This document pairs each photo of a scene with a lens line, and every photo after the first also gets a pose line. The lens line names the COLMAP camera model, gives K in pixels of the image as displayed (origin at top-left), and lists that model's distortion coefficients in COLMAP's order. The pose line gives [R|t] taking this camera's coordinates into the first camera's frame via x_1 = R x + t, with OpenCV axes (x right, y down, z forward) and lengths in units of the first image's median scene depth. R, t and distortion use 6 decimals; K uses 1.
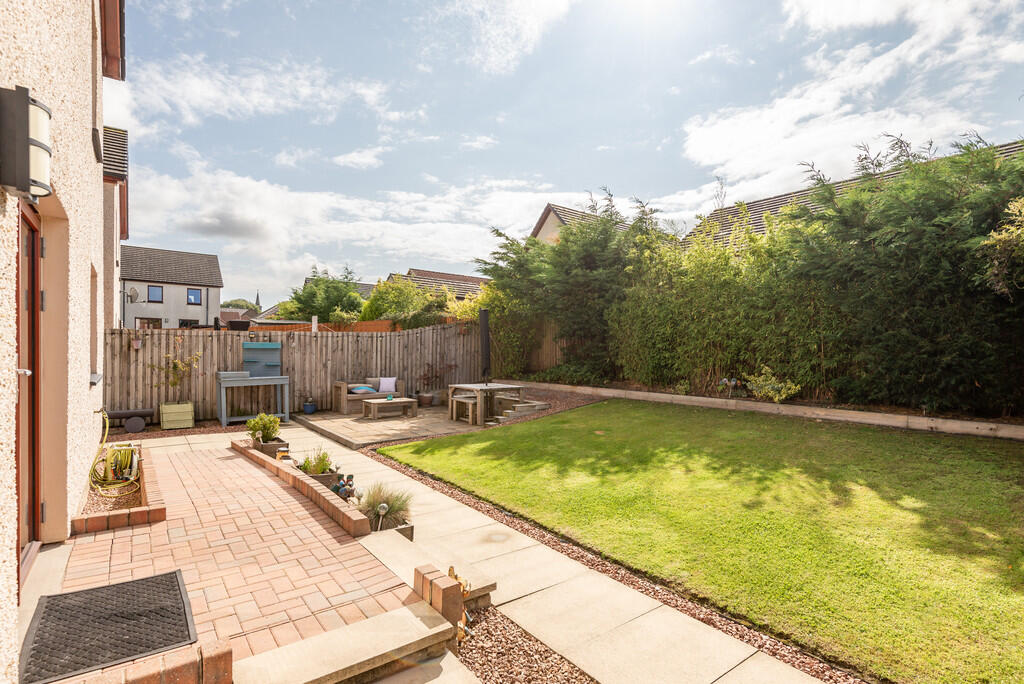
lens RADIAL K [[490.2, 0, 512.0], [0, 490.2, 342.0], [0, 0, 1]] dist [0.028152, -0.000007]
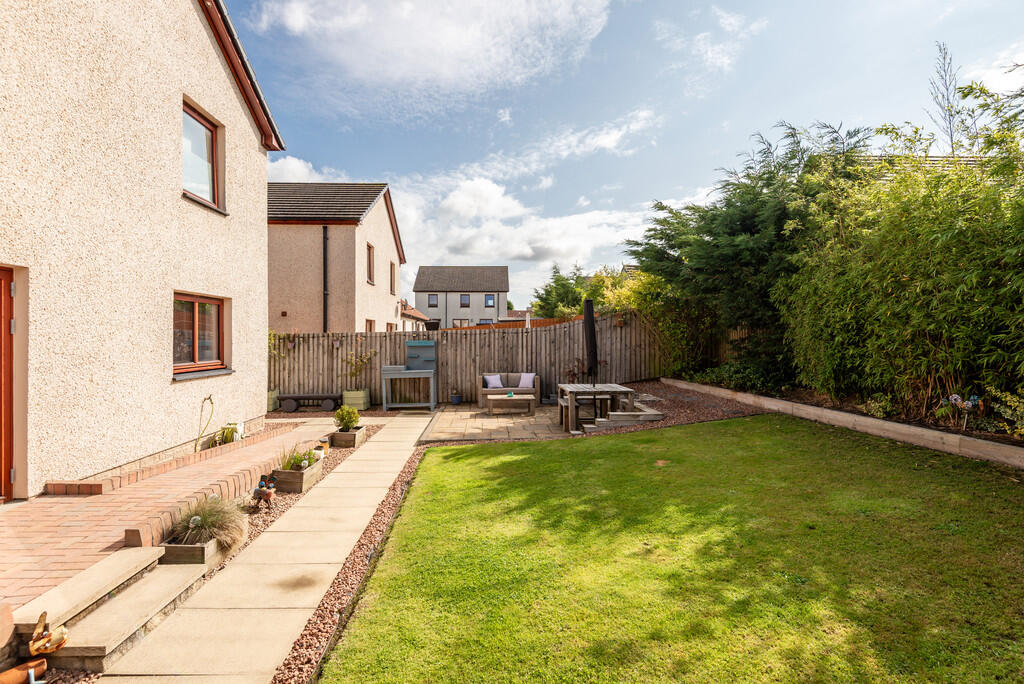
lens RADIAL K [[466.1, 0, 493.5], [0, 466.1, 339.0], [0, 0, 1]] dist [0.020619, -0.000362]
pose [[0.805982, -0.015967, -0.591725, 0.286806], [0.024557, 0.999677, 0.006473, -0.005862], [0.591431, -0.019748, 0.806114, 0.222315]]
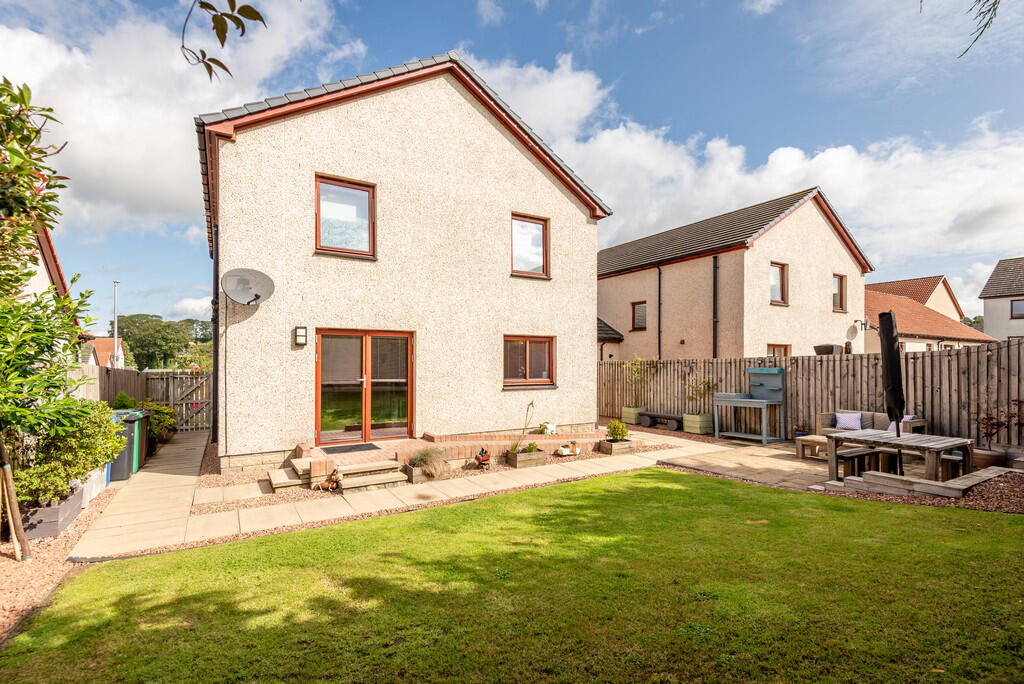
lens RADIAL K [[466.4, 0, 505.3], [0, 466.4, 359.9], [0, 0, 1]] dist [0.019247, -0.000271]
pose [[-0.099450, -0.022241, -0.994794, 0.563020], [0.011584, 0.999657, -0.023508, 0.001575], [0.994975, -0.013862, -0.099158, 0.557505]]
